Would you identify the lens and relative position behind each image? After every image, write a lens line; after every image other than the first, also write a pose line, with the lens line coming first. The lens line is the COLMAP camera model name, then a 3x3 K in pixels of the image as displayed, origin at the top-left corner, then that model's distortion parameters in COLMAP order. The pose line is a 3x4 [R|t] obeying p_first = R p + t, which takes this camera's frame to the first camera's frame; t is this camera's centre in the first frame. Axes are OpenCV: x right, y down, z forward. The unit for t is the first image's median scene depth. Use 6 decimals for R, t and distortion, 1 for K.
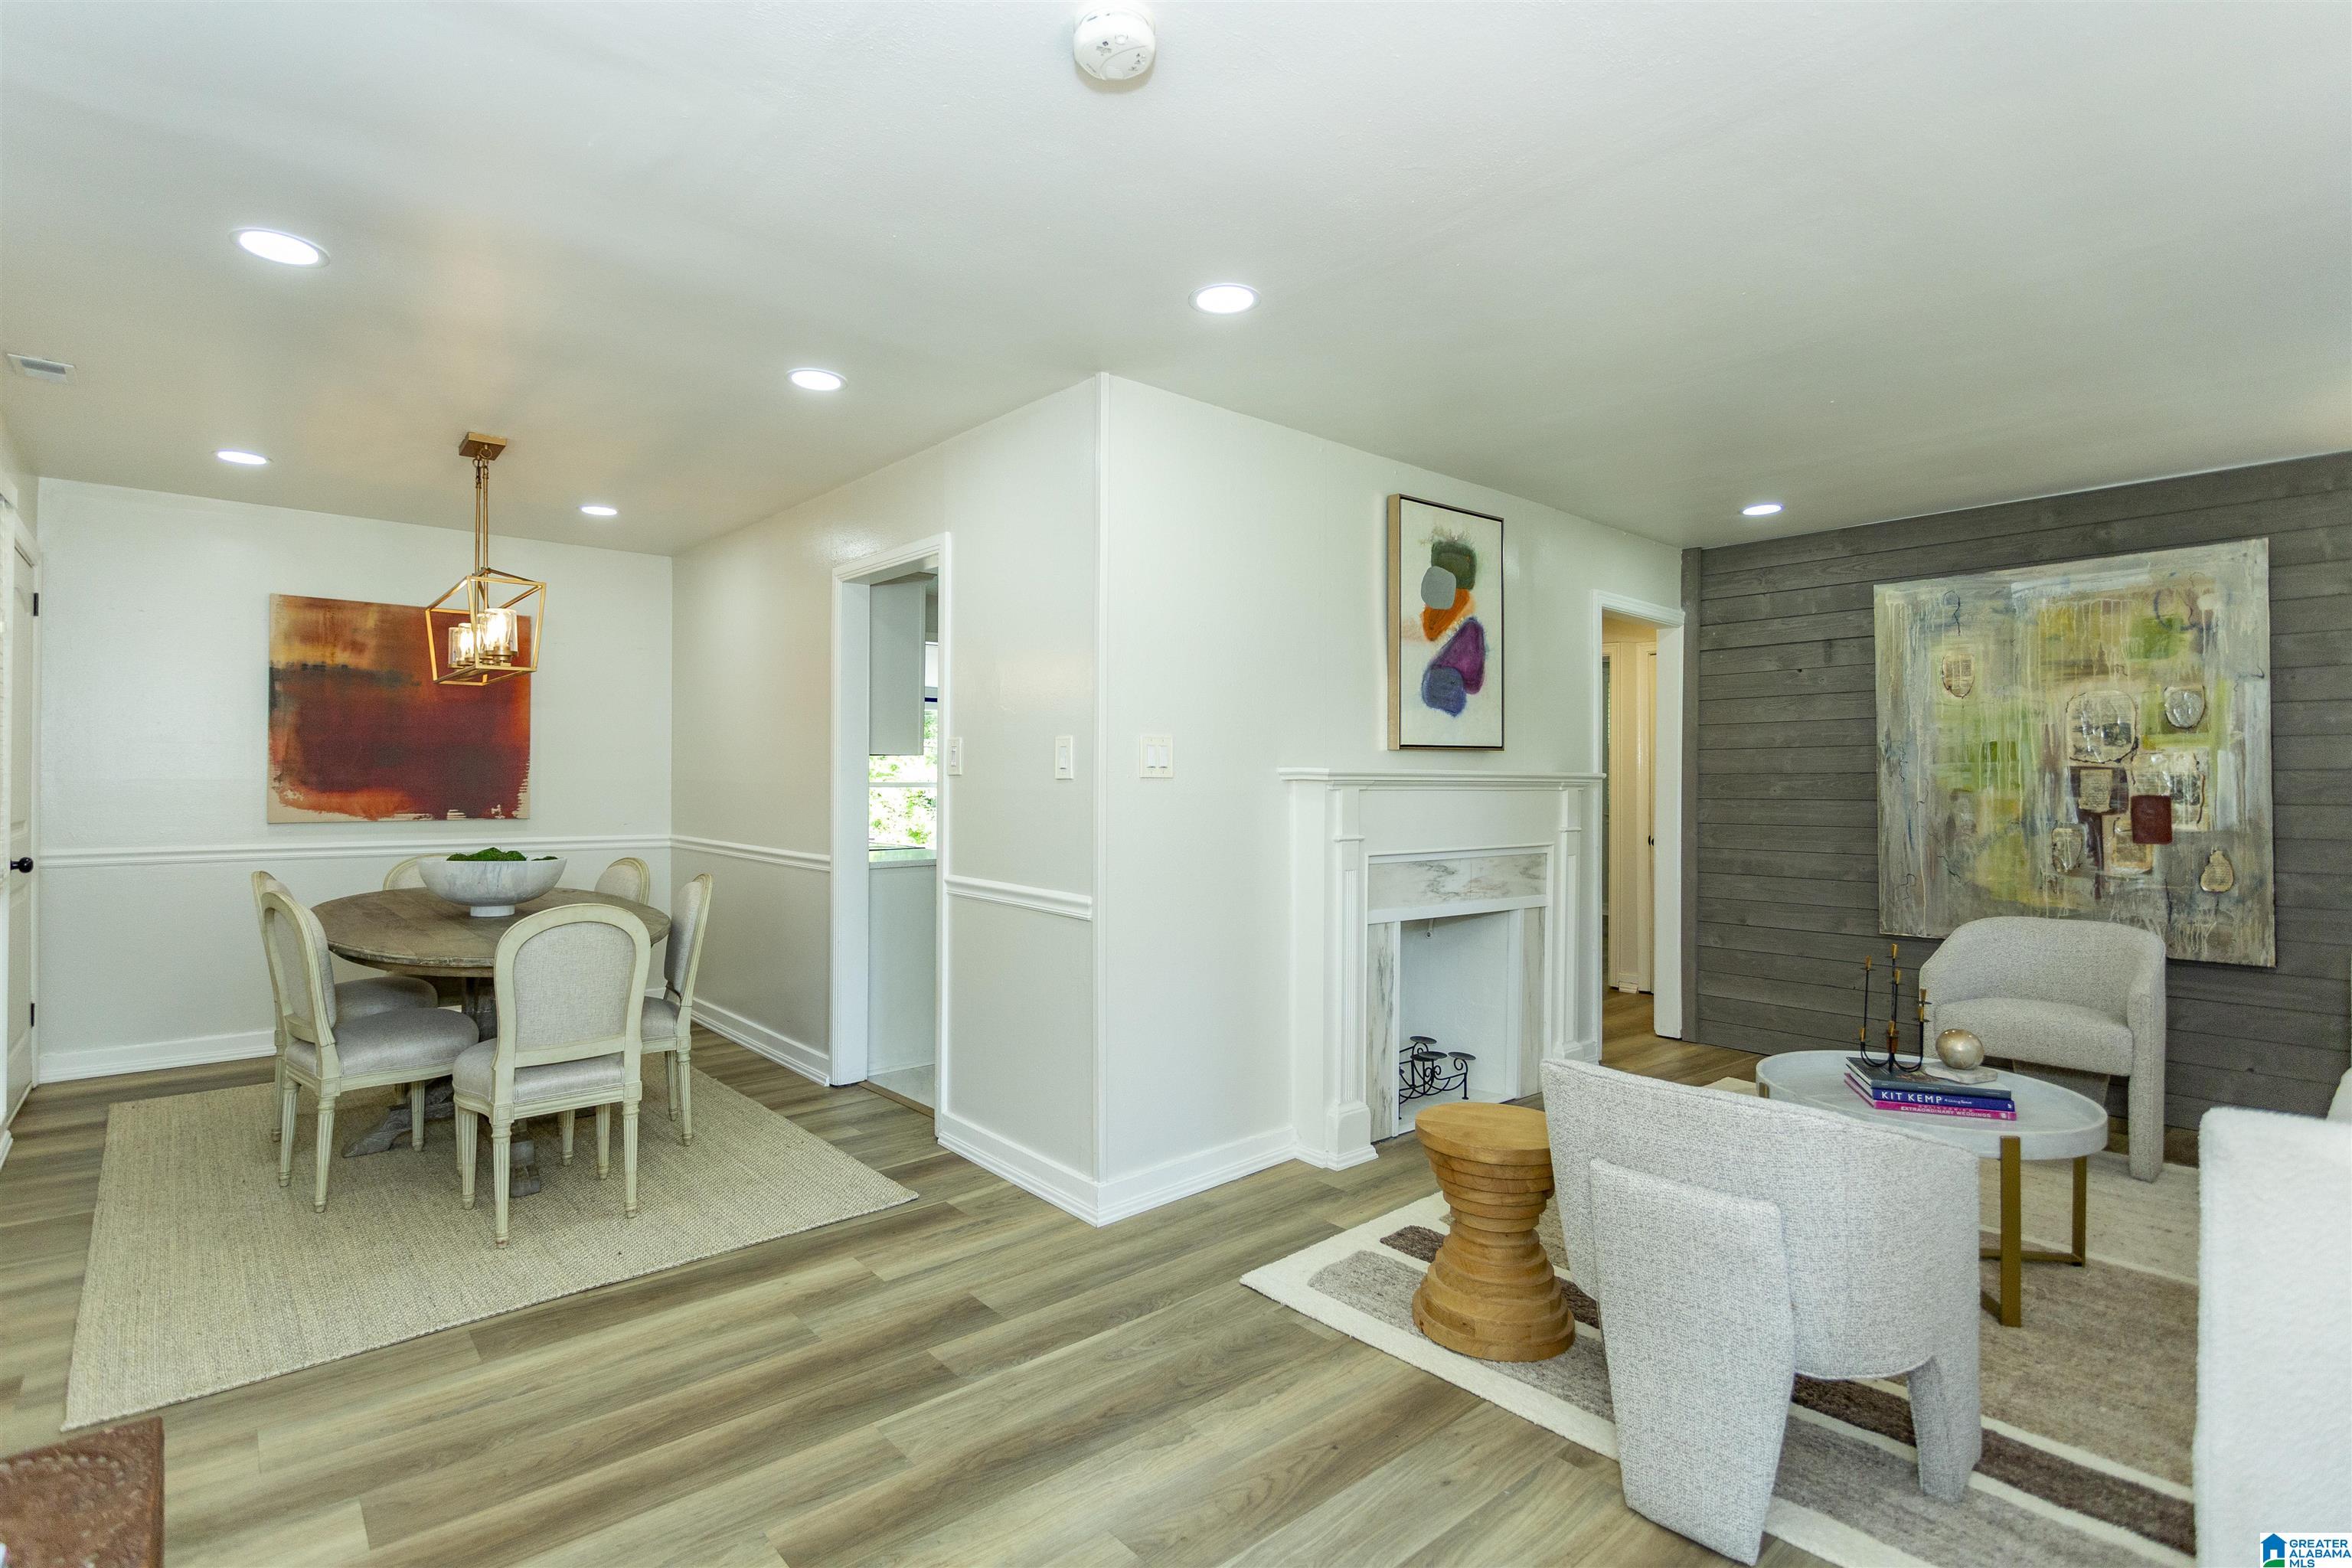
lens RADIAL K [[1111.7, 0, 1170.0], [0, 1111.7, 768.8], [0, 0, 1]] dist [0.000537, 0.001286]
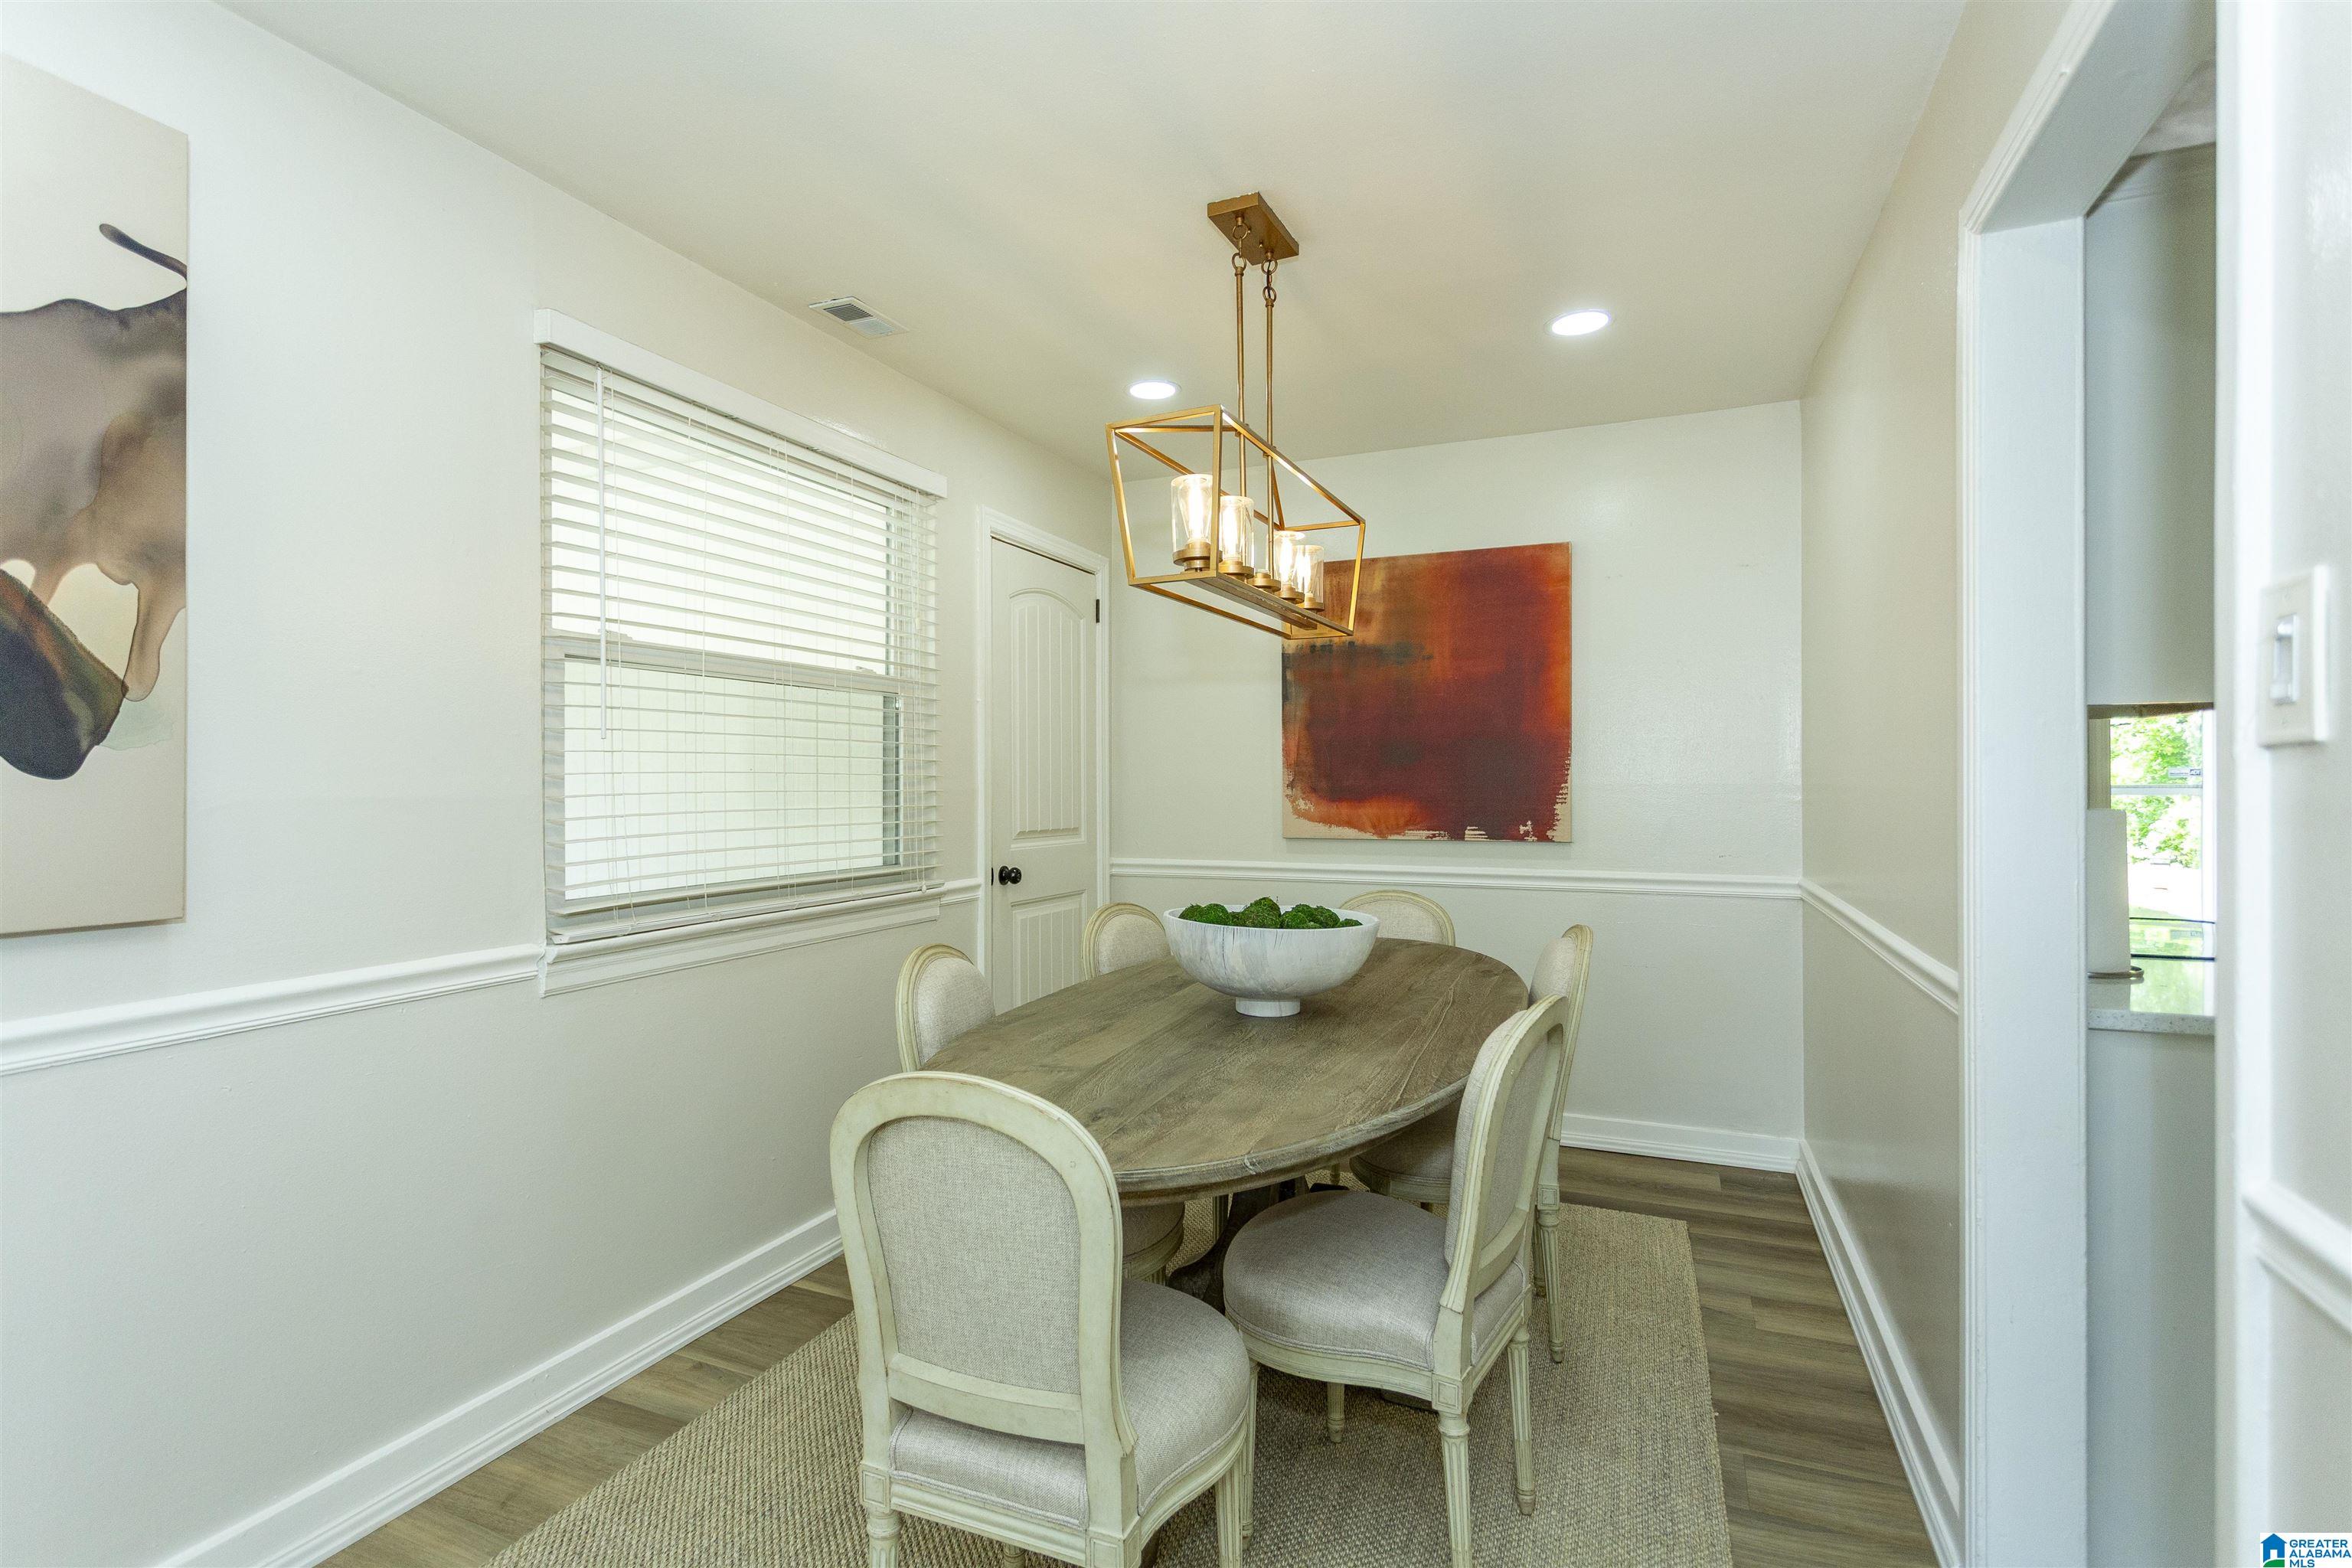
lens RADIAL K [[1144.1, 0, 1176.0], [0, 1144.1, 784.0], [0, 0, 1]] dist [0.000105, 0.000271]
pose [[0.434710, -0.007013, -0.900543, -0.061346], [0.012496, 0.999920, -0.001754, 0.008404], [0.900484, -0.010491, 0.434763, 0.536120]]
